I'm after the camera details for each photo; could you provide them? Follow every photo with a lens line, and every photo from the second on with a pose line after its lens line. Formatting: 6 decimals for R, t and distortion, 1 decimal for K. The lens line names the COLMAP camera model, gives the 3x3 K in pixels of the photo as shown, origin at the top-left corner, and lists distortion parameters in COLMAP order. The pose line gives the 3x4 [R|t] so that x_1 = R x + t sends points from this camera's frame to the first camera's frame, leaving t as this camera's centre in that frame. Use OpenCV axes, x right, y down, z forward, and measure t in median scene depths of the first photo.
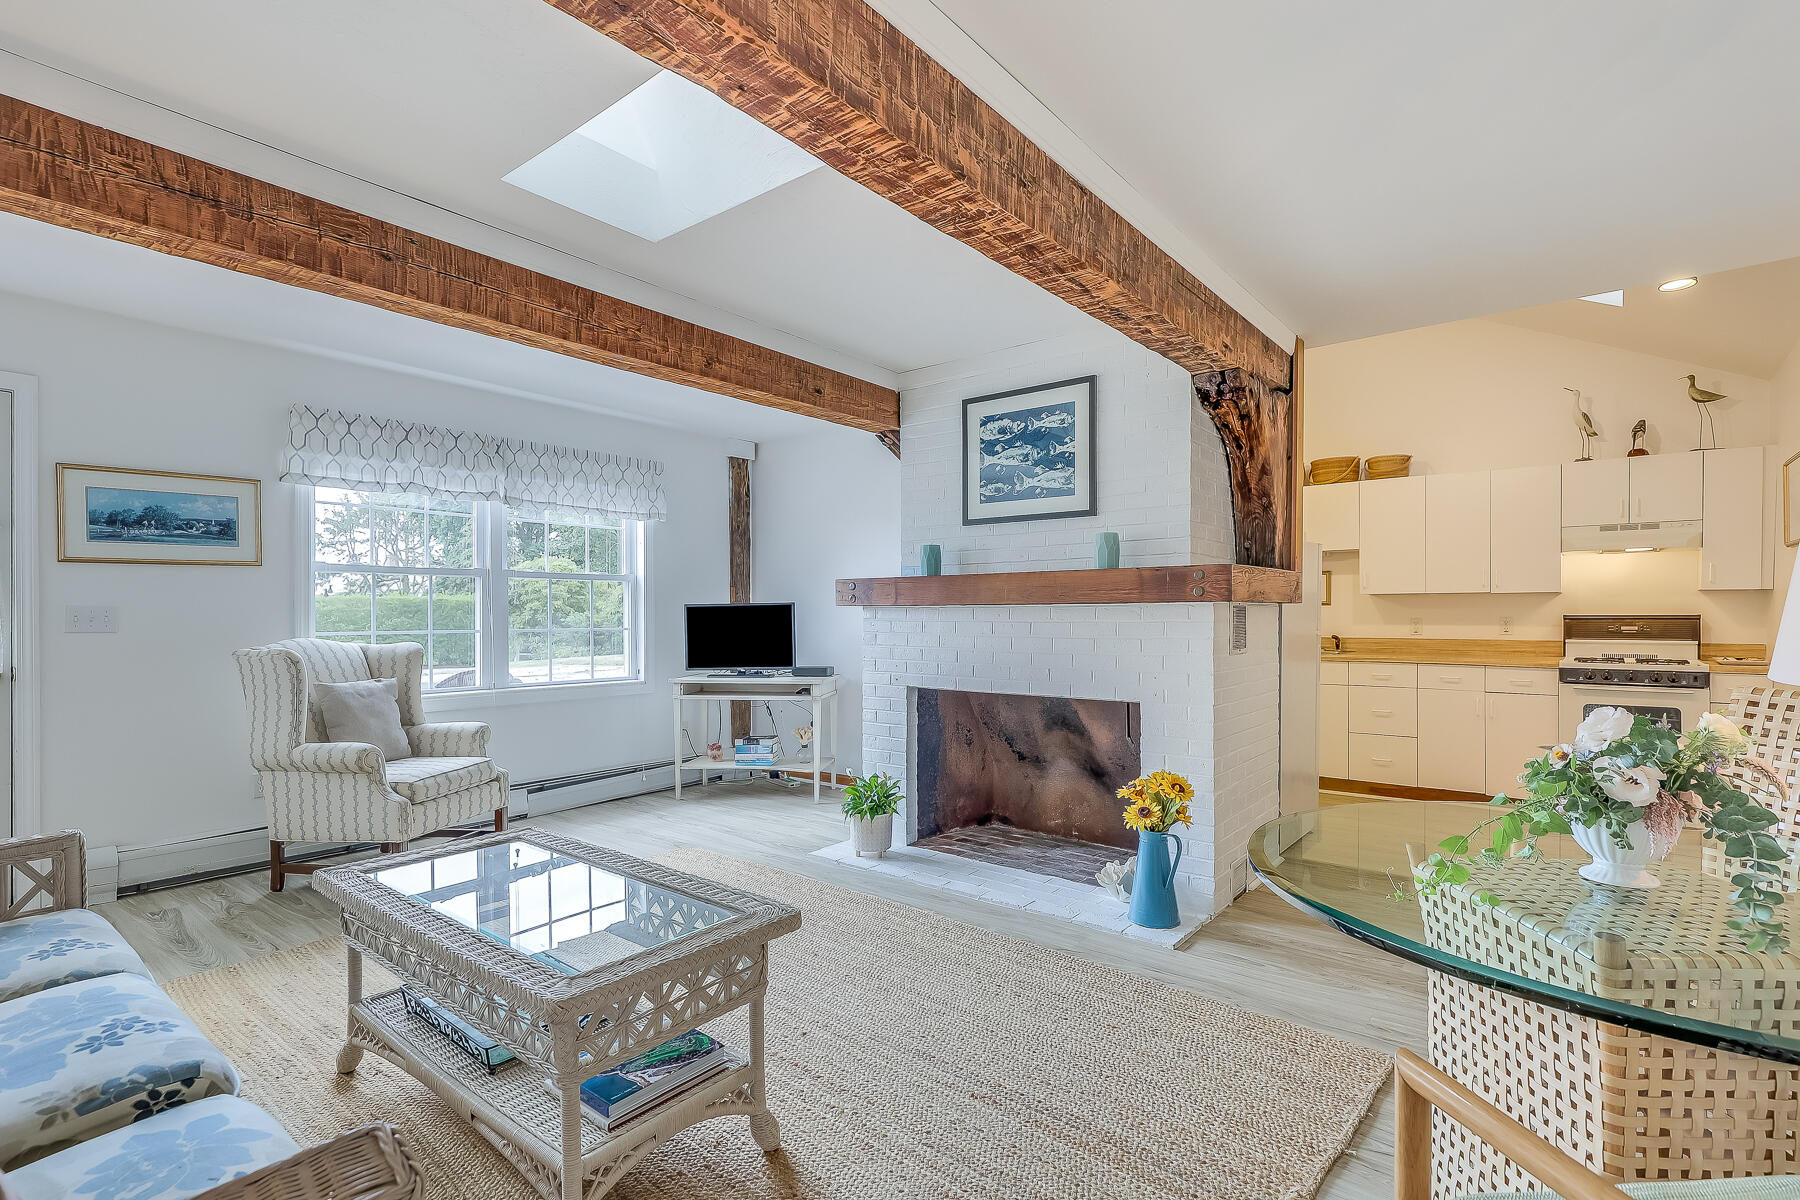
lens RADIAL K [[872.4, 0, 892.7], [0, 872.4, 617.8], [0, 0, 1]] dist [0.001142, -0.000038]
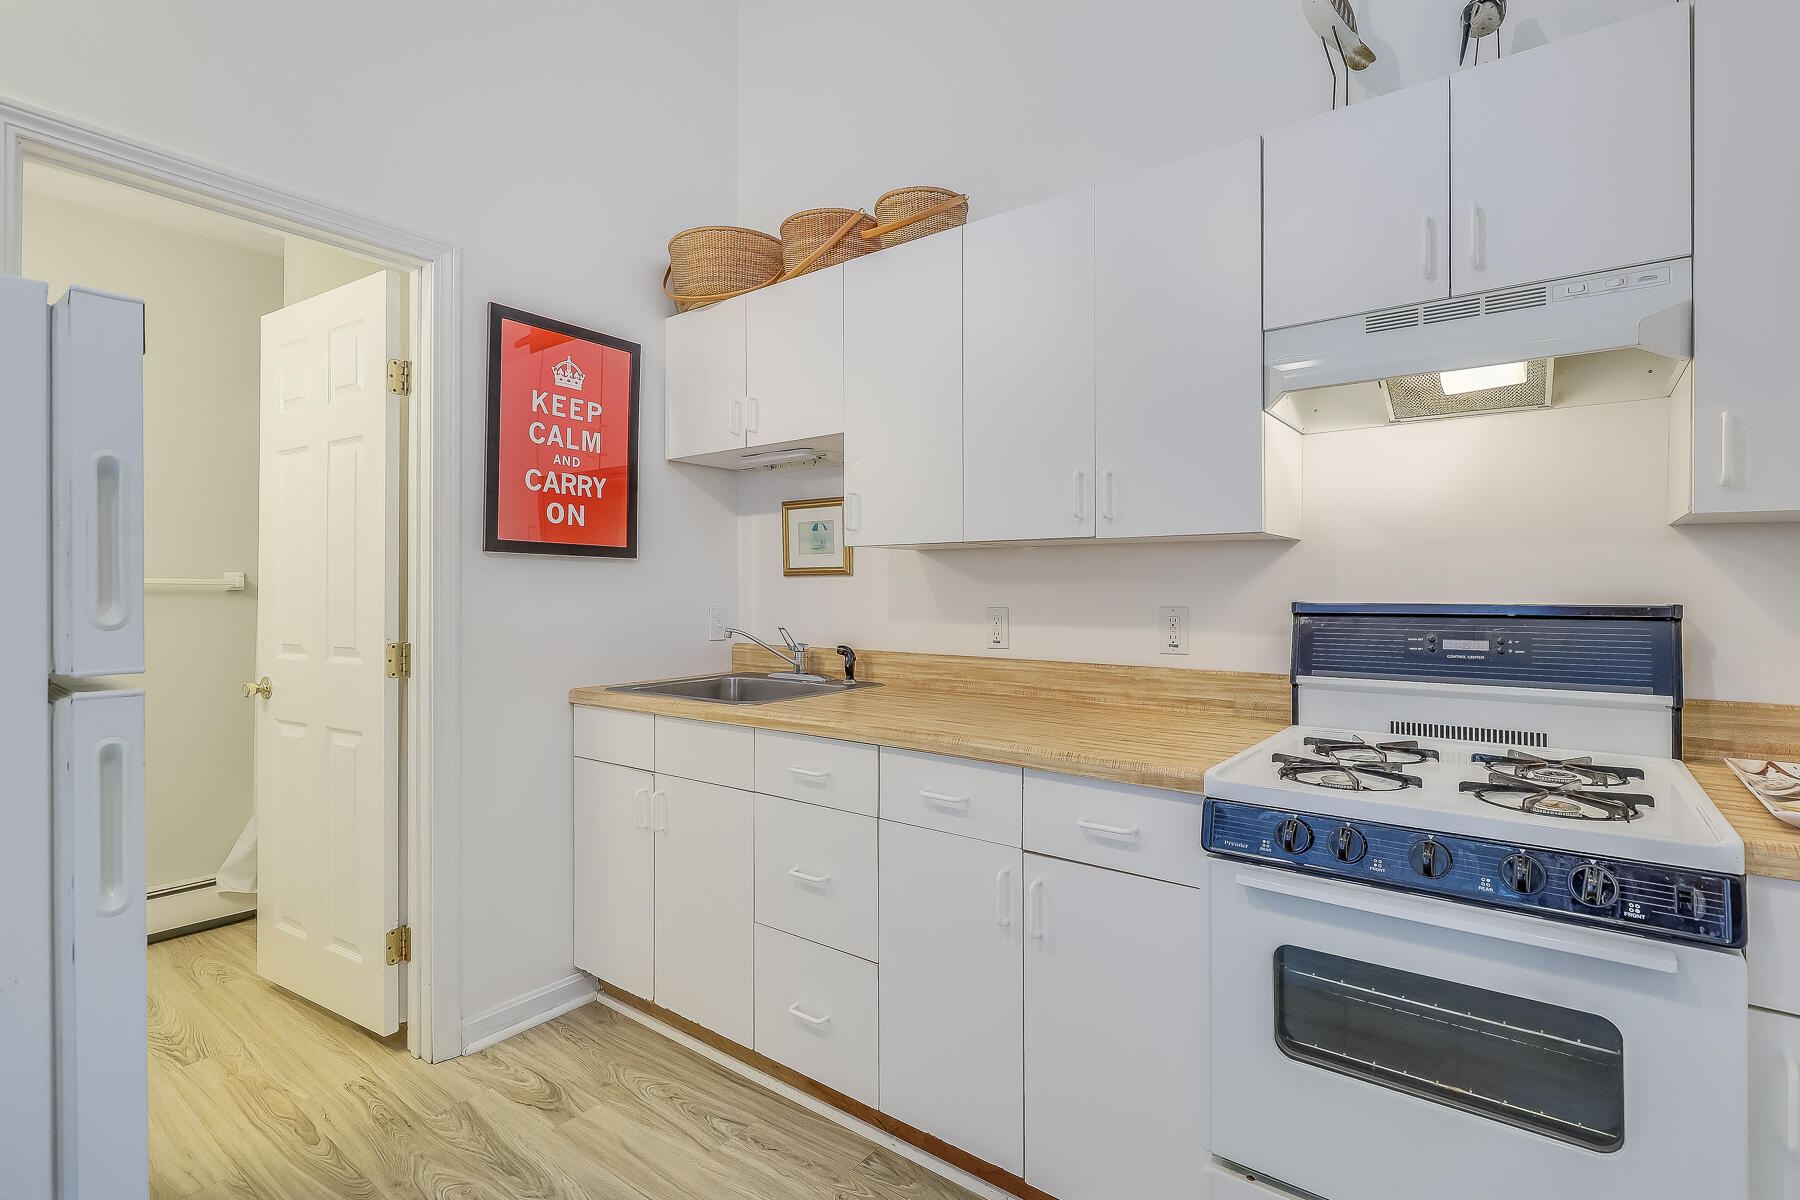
lens RADIAL K [[872.4, 0, 905.2], [0, 872.4, 587.2], [0, 0, 1]] dist [0.001142, -0.000038]
pose [[0.998372, 0.007434, 0.056560, 0.619498], [-0.006748, 0.999901, -0.012313, -0.004578], [-0.056646, 0.011911, 0.998323, 0.690226]]
